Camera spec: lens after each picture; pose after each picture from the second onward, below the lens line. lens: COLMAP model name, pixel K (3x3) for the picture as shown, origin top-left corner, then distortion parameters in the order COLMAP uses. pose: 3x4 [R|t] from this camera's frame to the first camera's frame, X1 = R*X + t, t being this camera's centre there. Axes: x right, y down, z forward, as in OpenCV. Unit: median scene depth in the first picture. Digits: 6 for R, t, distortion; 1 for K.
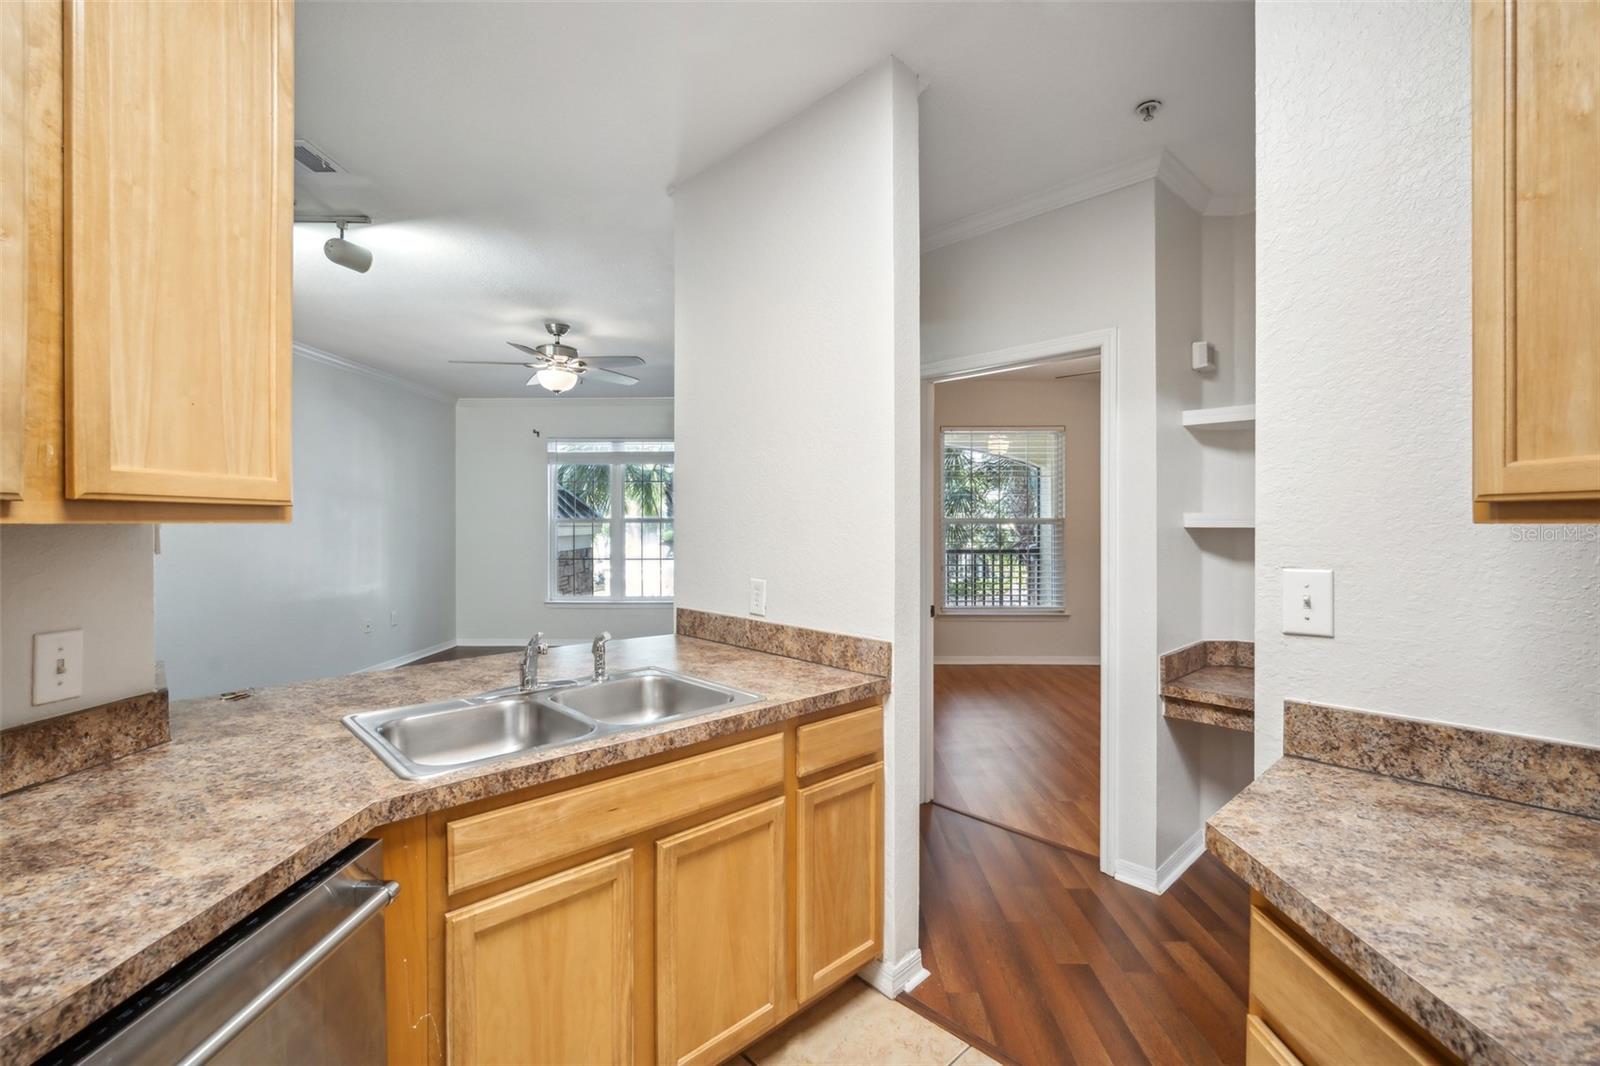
lens RADIAL K [[705.9, 0, 806.3], [0, 705.9, 527.6], [0, 0, 1]] dist [-0.007848, 0.001481]
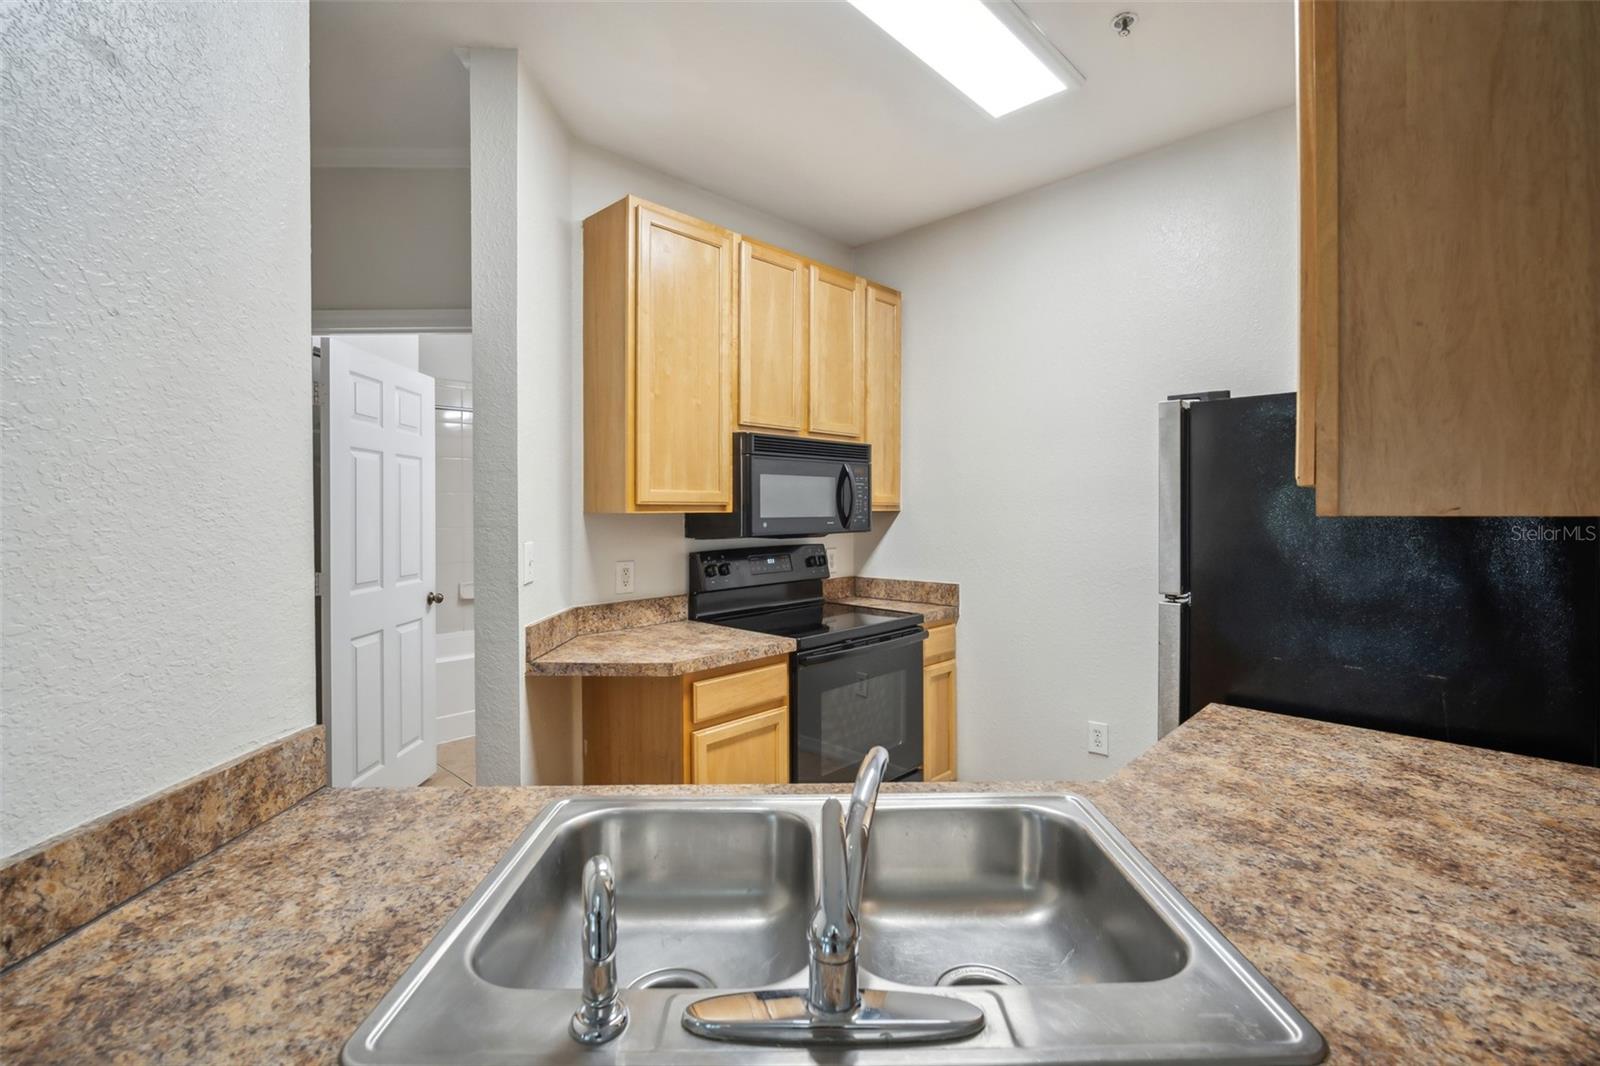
lens RADIAL K [[705.9, 0, 797.9], [0, 705.9, 508.7], [0, 0, 1]] dist [-0.007848, 0.001481]
pose [[-0.718936, 0.004296, 0.695063, -0.952198], [0.008308, 0.999963, 0.002413, -0.019339], [-0.695027, 0.007509, -0.718945, 1.933465]]
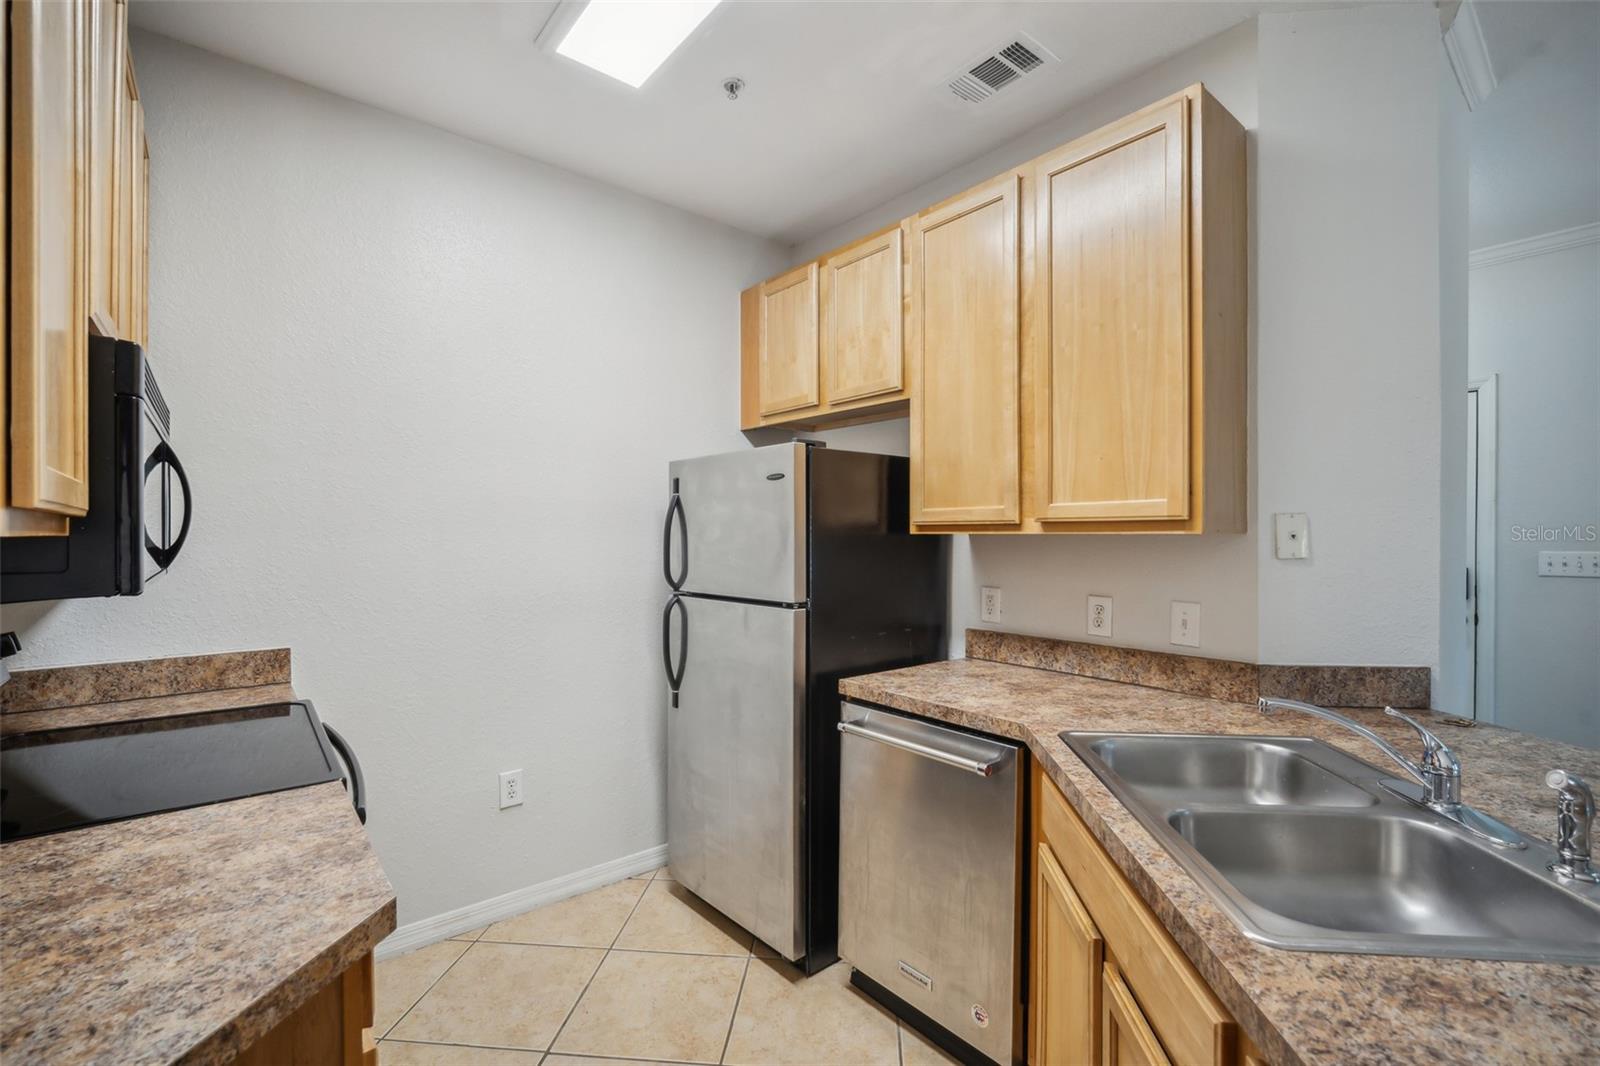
lens RADIAL K [[705.9, 0, 795.7], [0, 705.9, 534.8], [0, 0, 1]] dist [-0.007848, 0.001481]
pose [[-0.768302, 0.002191, -0.640084, 0.648381], [-0.002333, 0.999978, 0.006224, -0.012294], [0.640083, 0.006275, -0.768280, 1.706177]]
